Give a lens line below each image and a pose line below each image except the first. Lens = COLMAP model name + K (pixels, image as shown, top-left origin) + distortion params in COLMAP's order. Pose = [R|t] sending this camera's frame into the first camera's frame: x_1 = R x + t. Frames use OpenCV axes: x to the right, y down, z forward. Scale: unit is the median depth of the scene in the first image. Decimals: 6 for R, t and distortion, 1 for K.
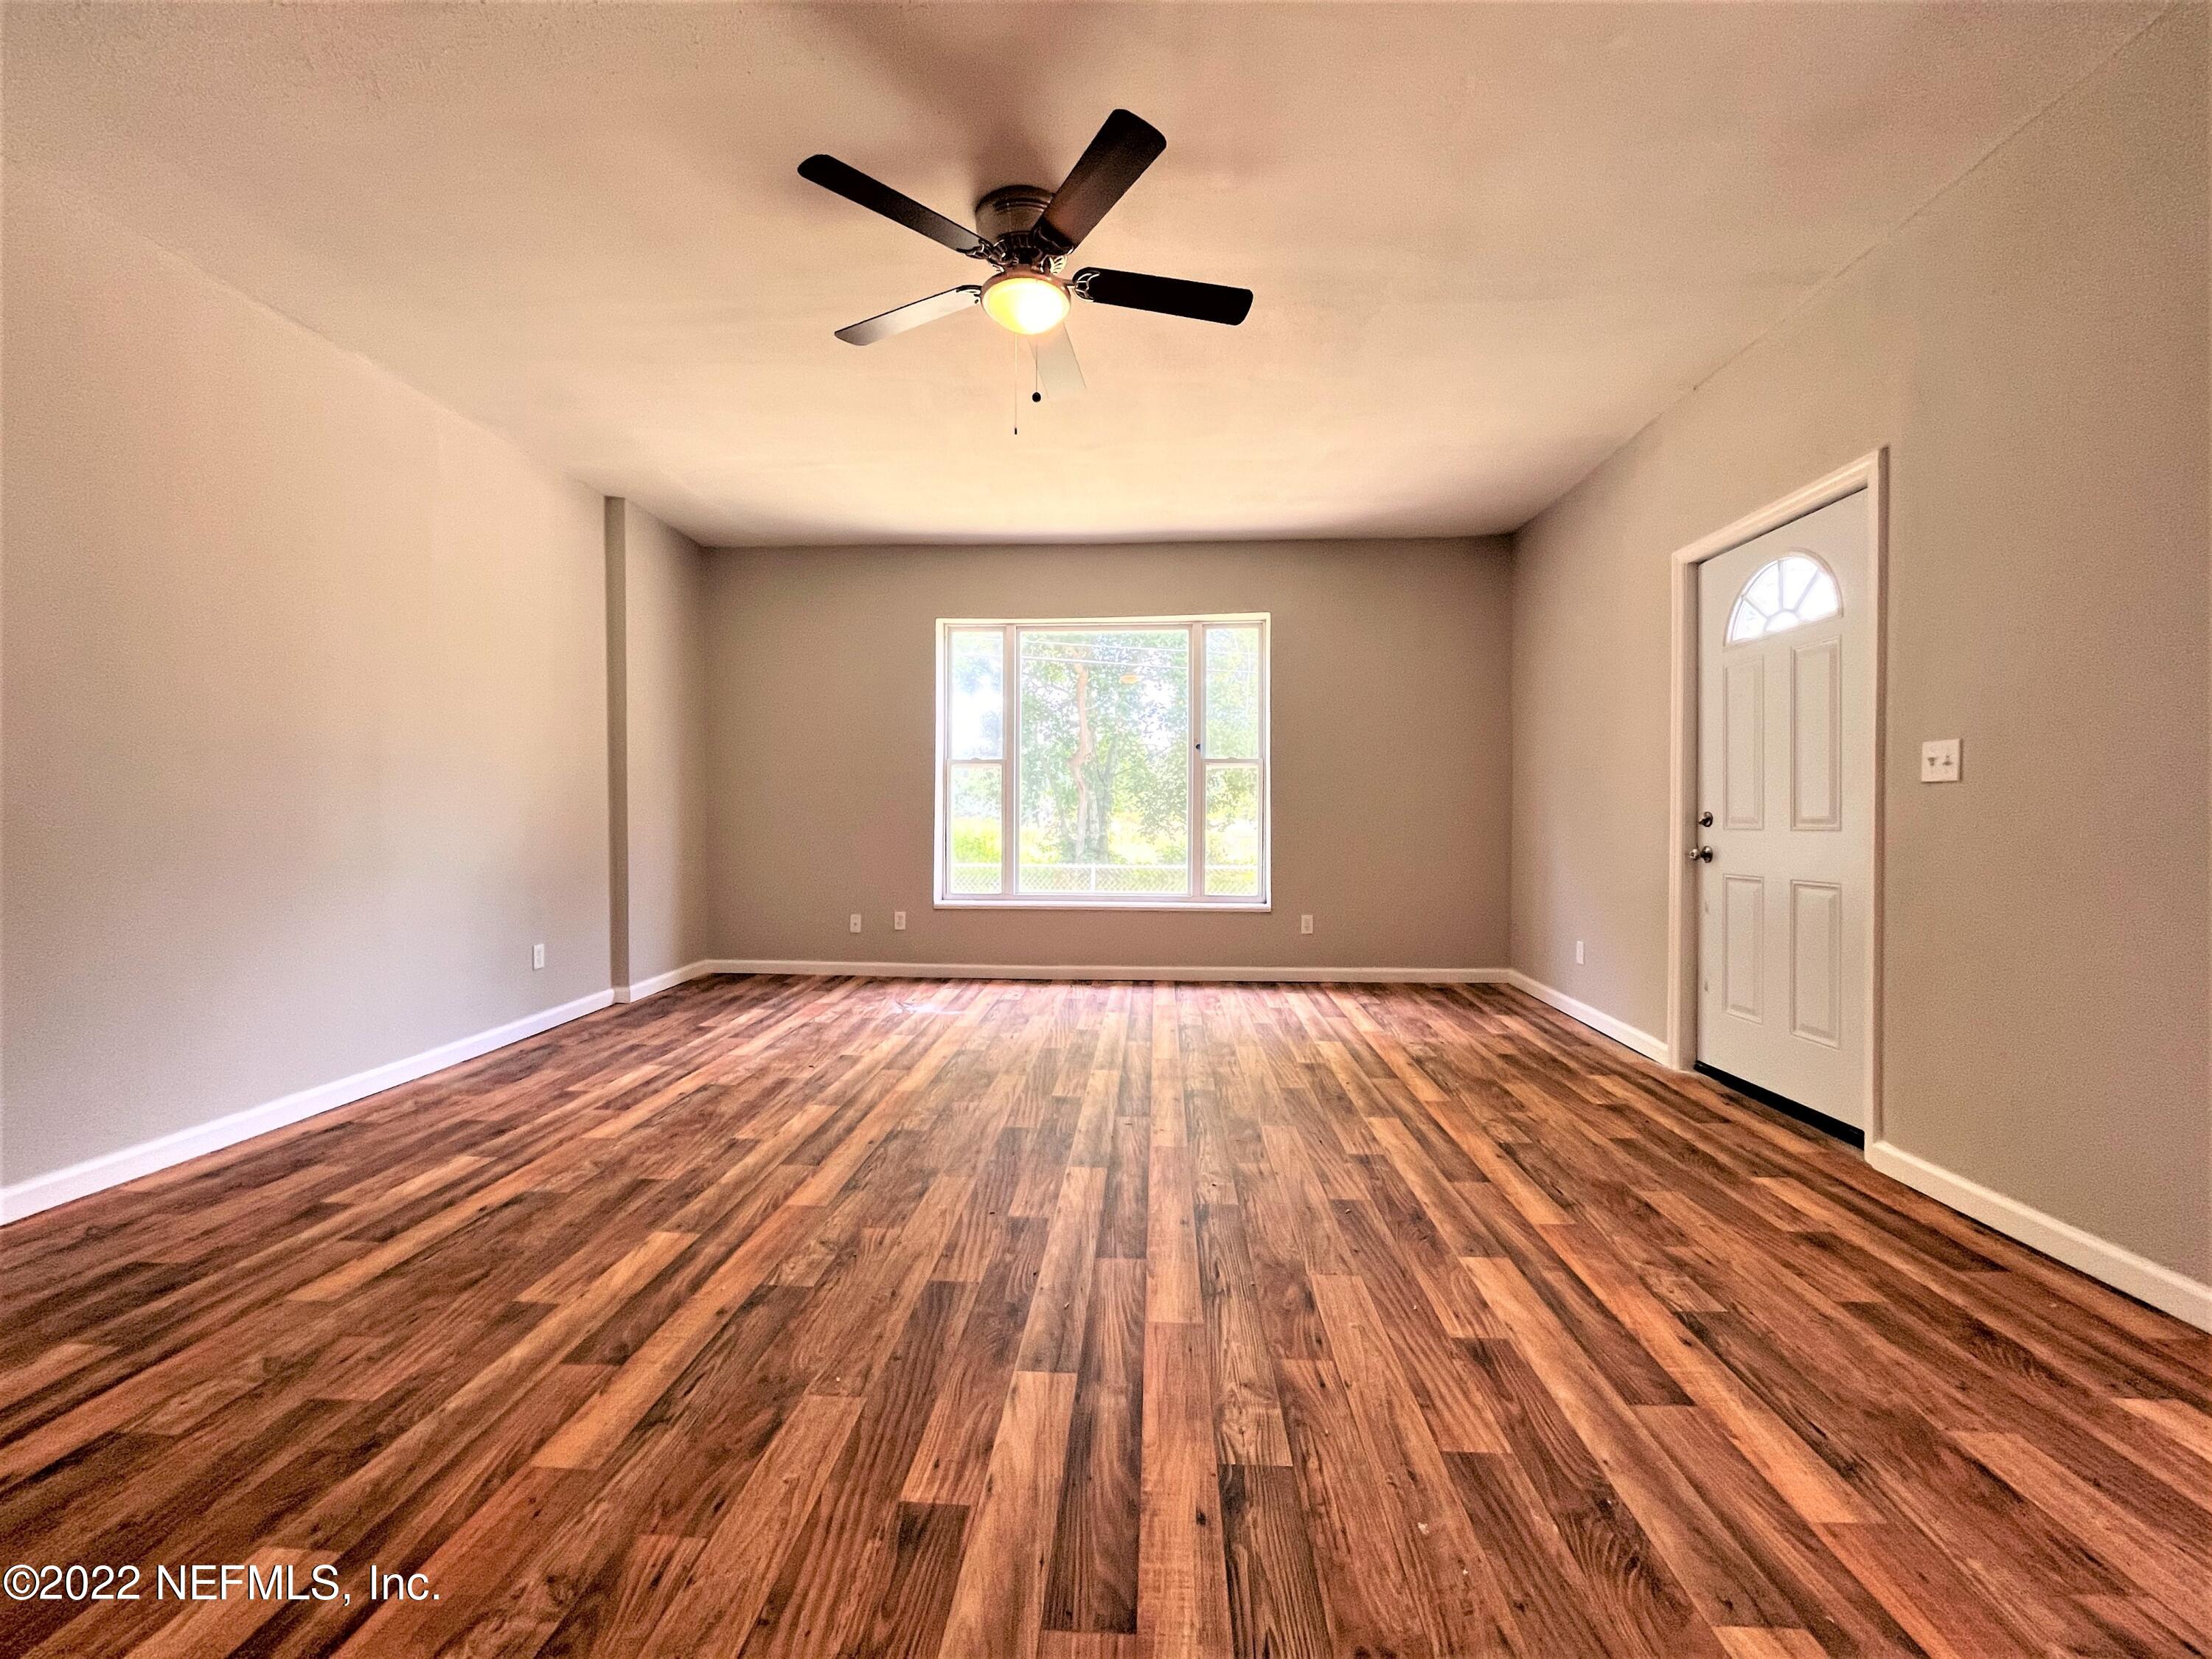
lens RADIAL K [[899.0, 0, 1103.6], [0, 899.0, 818.9], [0, 0, 1]] dist [-0.004398, 0.000321]
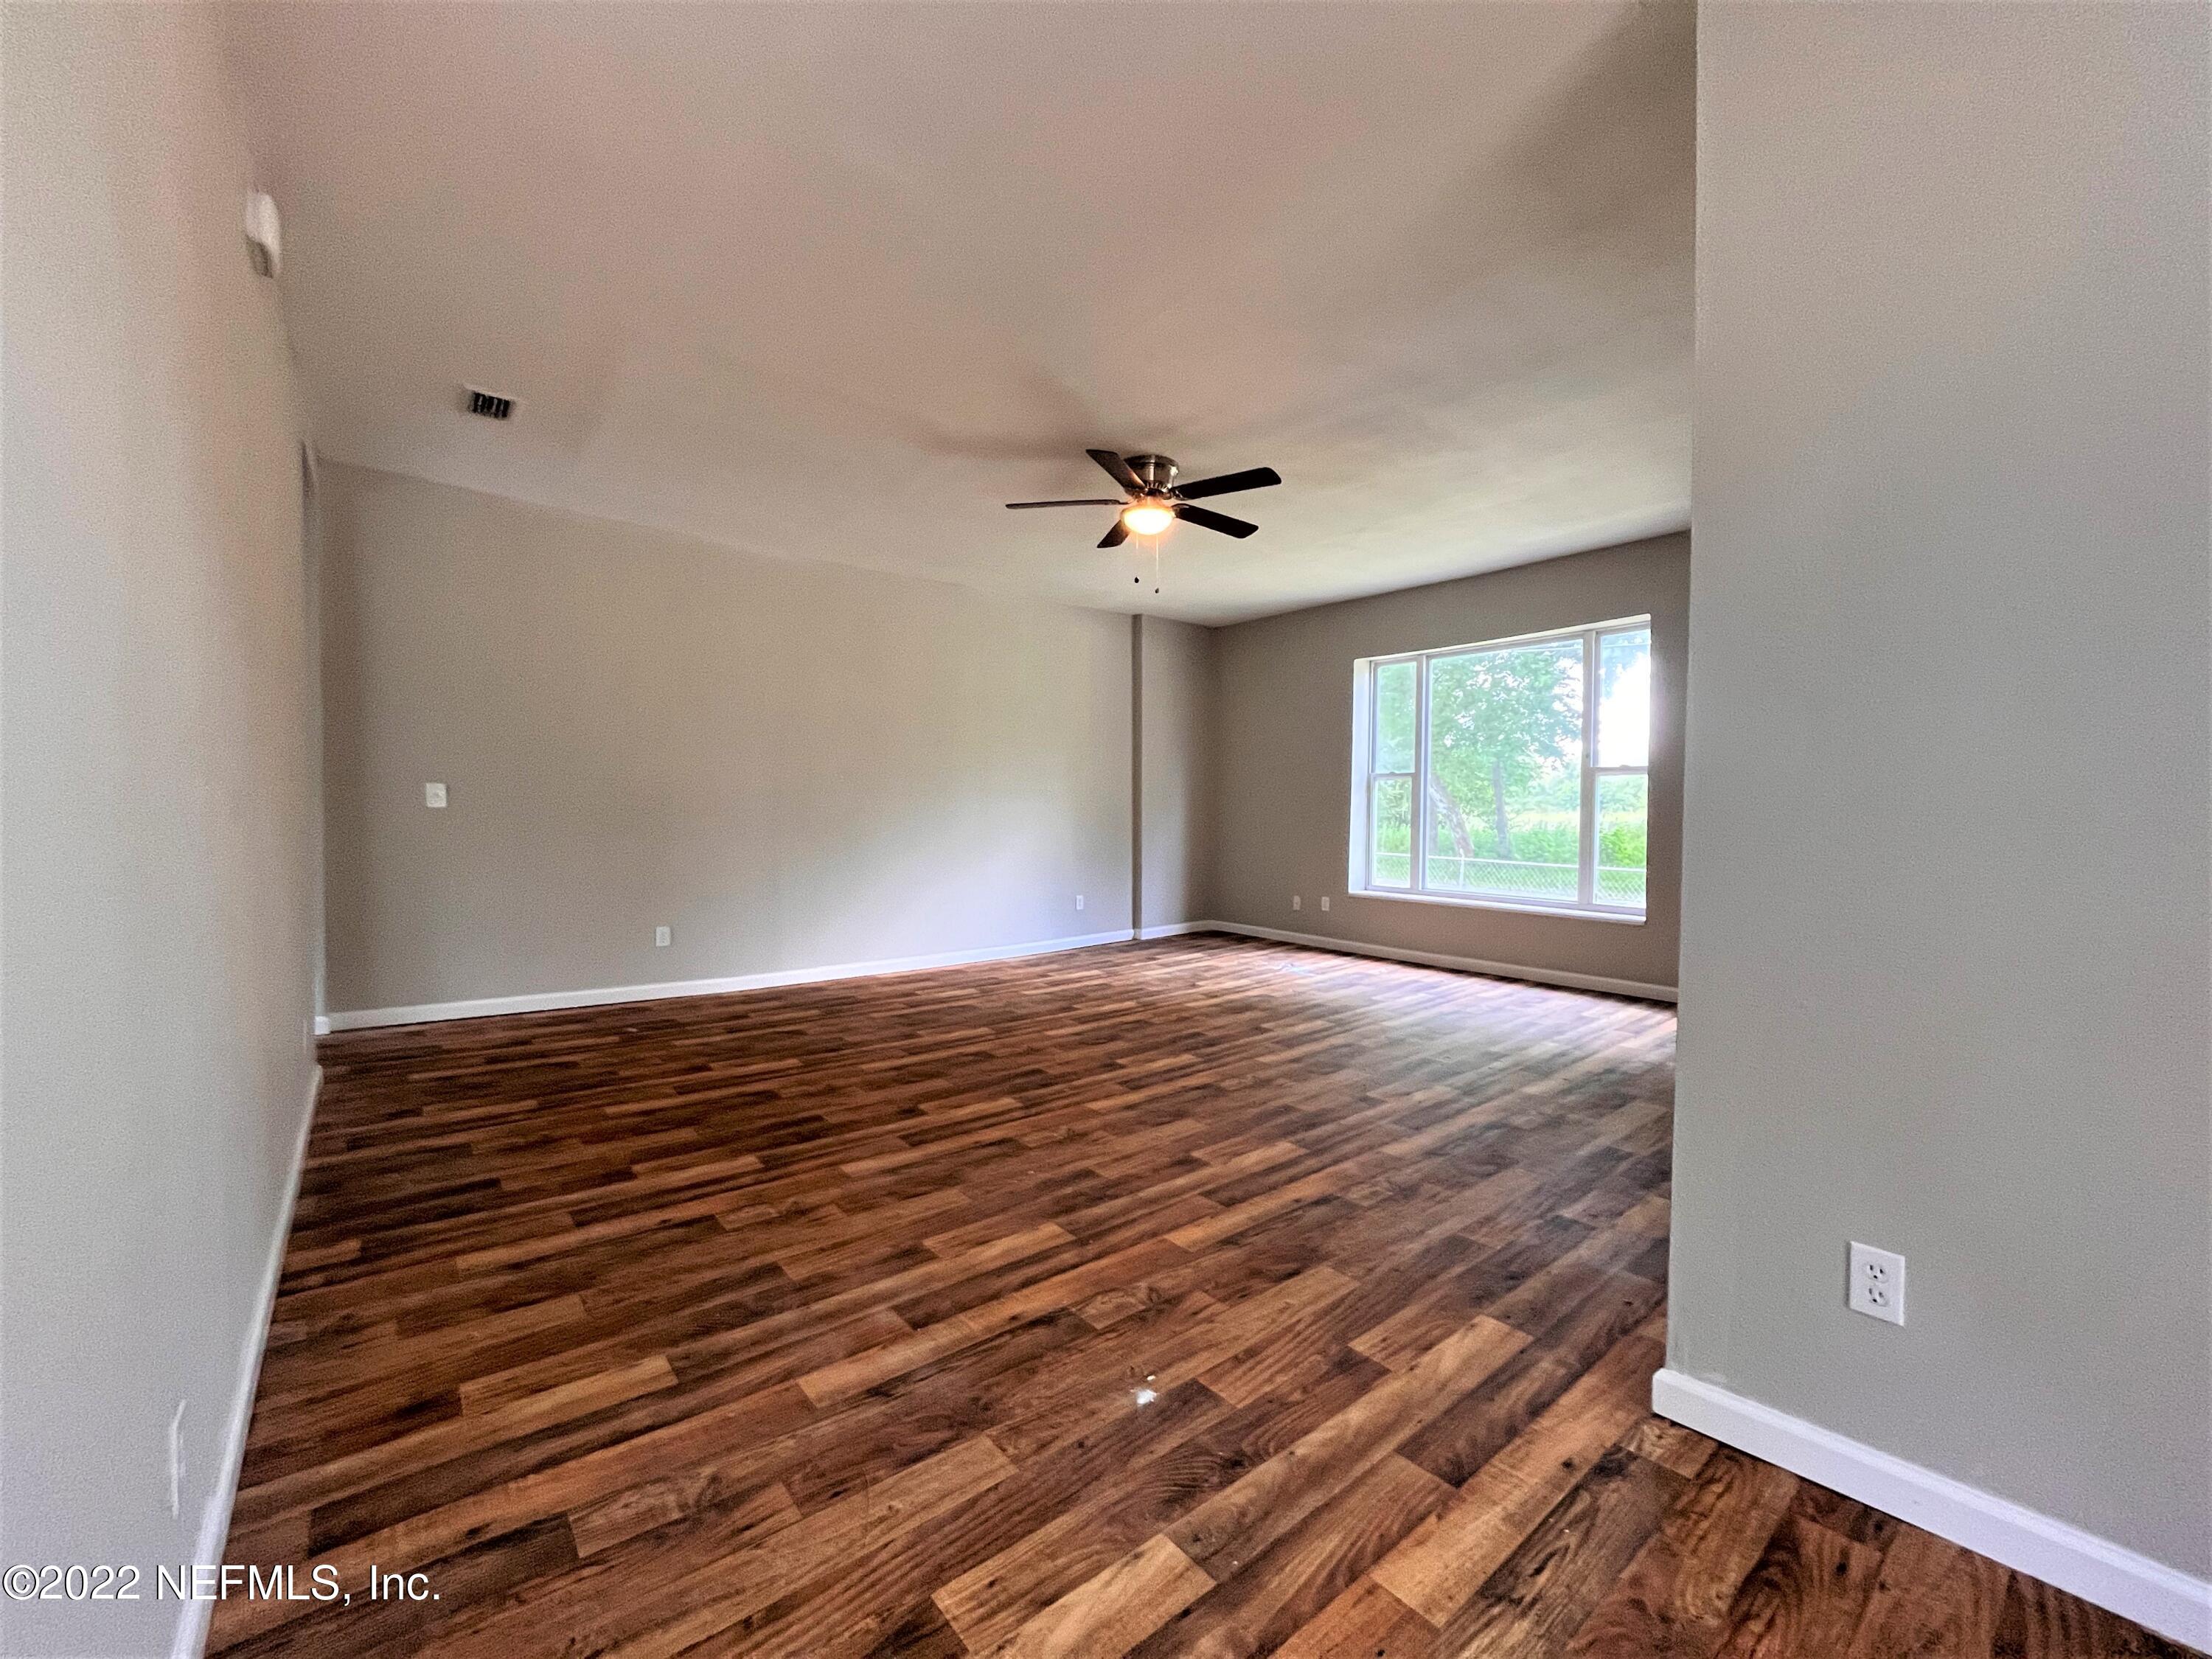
lens RADIAL K [[899.0, 0, 1108.3], [0, 899.0, 819.6], [0, 0, 1]] dist [-0.004398, 0.000321]
pose [[0.676892, 0.019596, -0.735821, 1.312868], [-0.011565, 0.999805, 0.015987, -0.078849], [0.735991, -0.002312, 0.676987, 0.102290]]
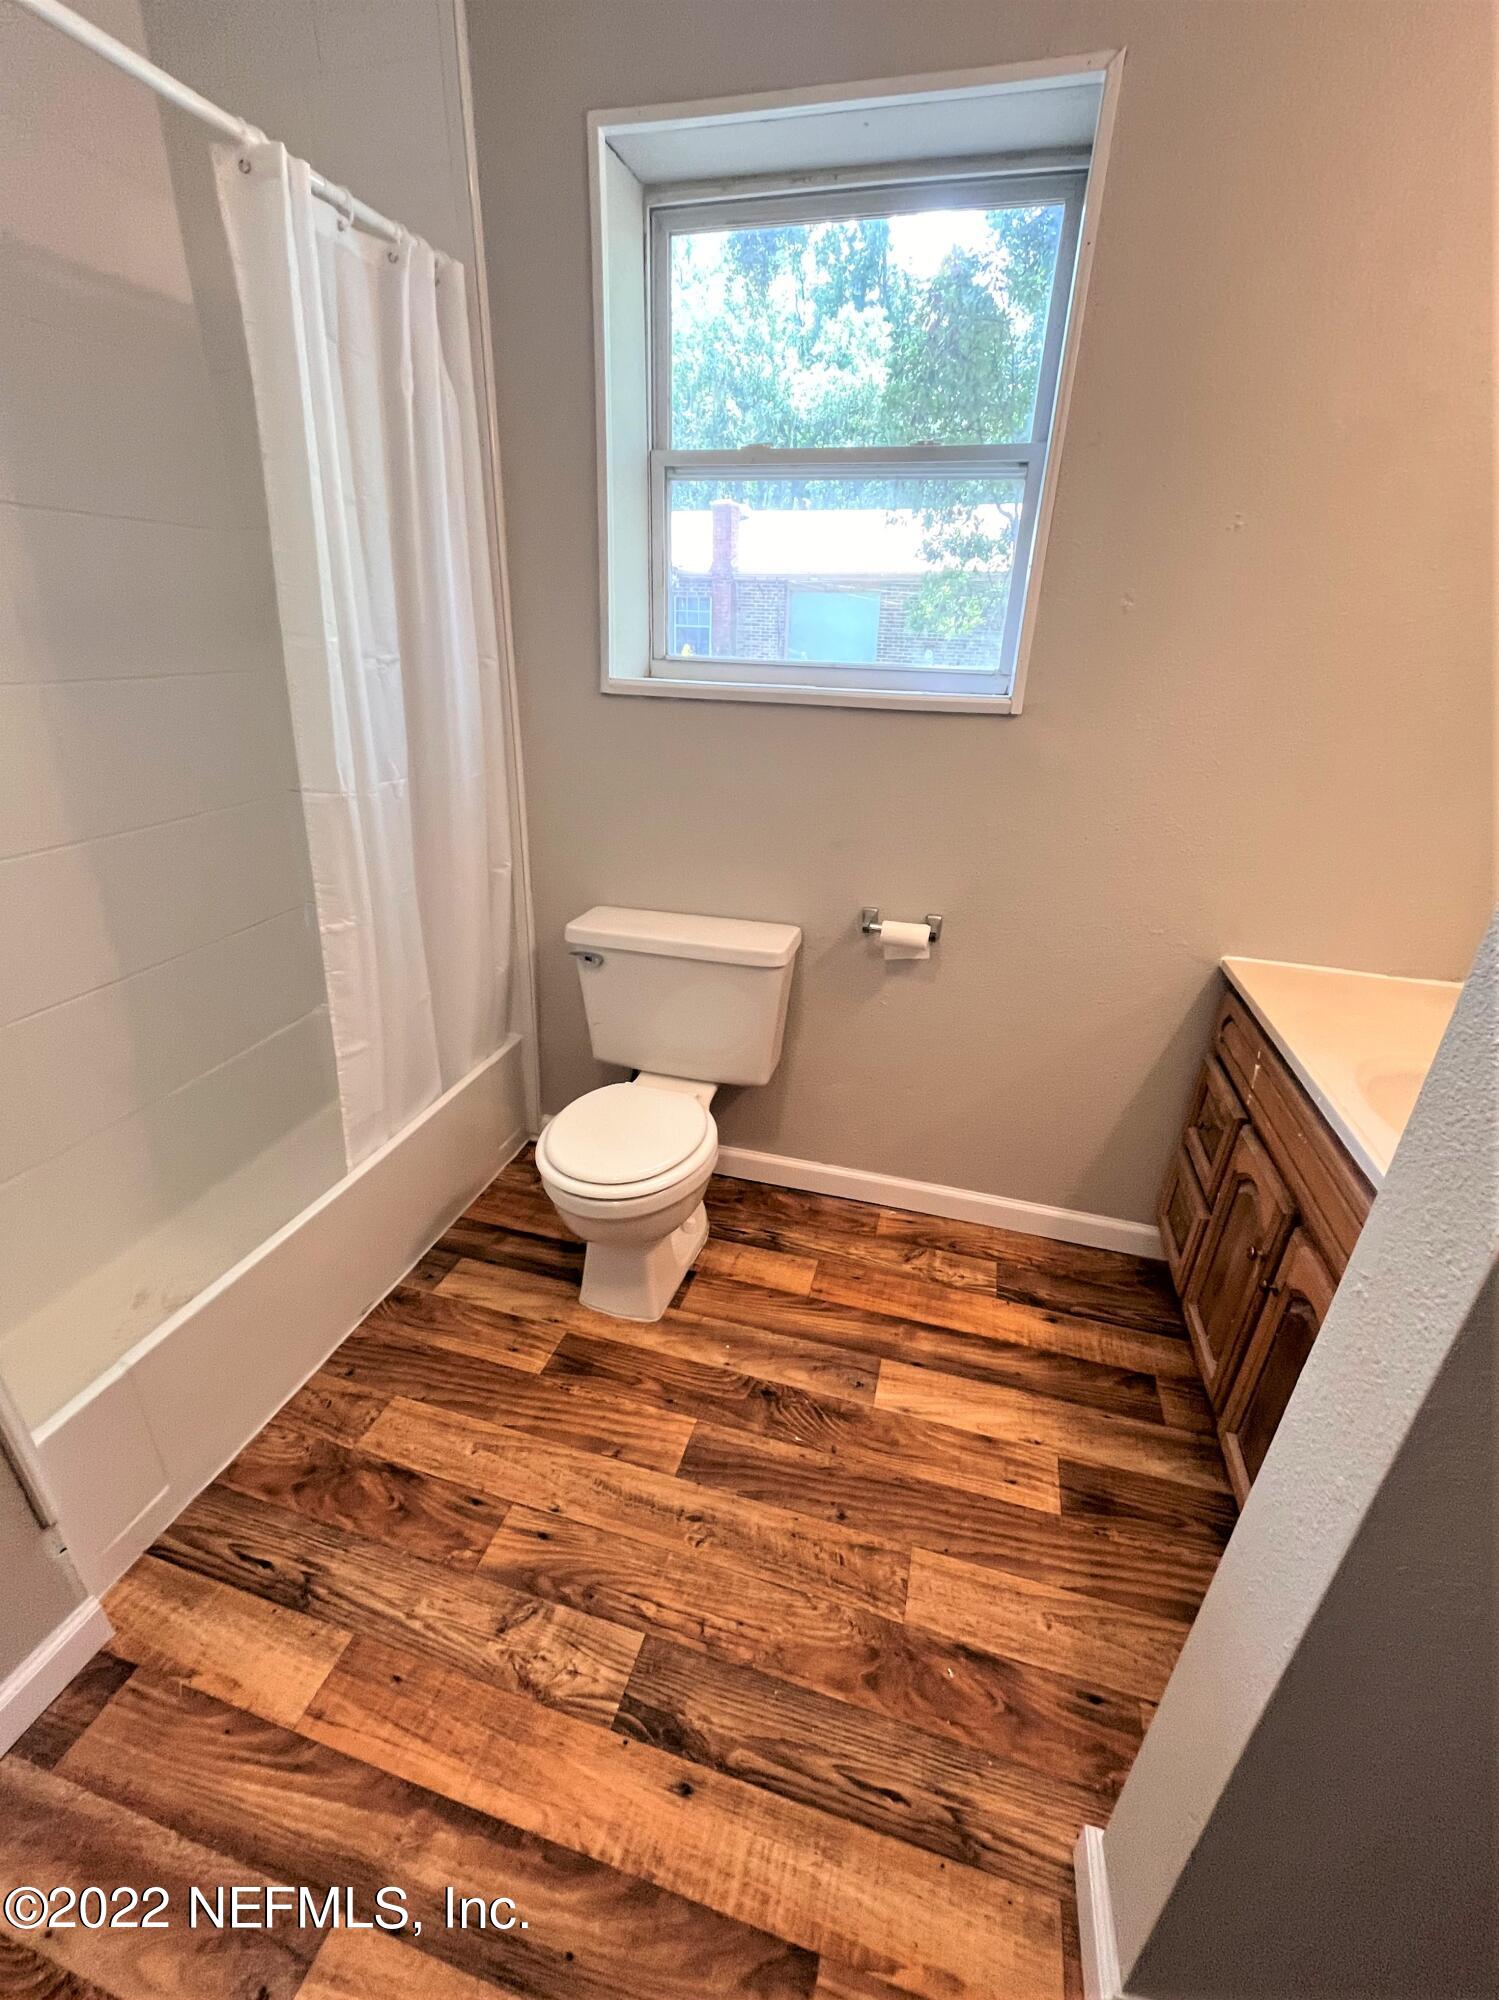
lens RADIAL K [[812.9, 0, 762.6], [0, 812.9, 1006.8], [0, 0, 1]] dist [-0.004398, 0.000321]
pose [[0.212196, -0.388041, 0.896882, -0.280847], [-0.036501, 0.913995, 0.404081, -0.221397], [-0.976545, -0.118482, 0.179783, 0.882081]]
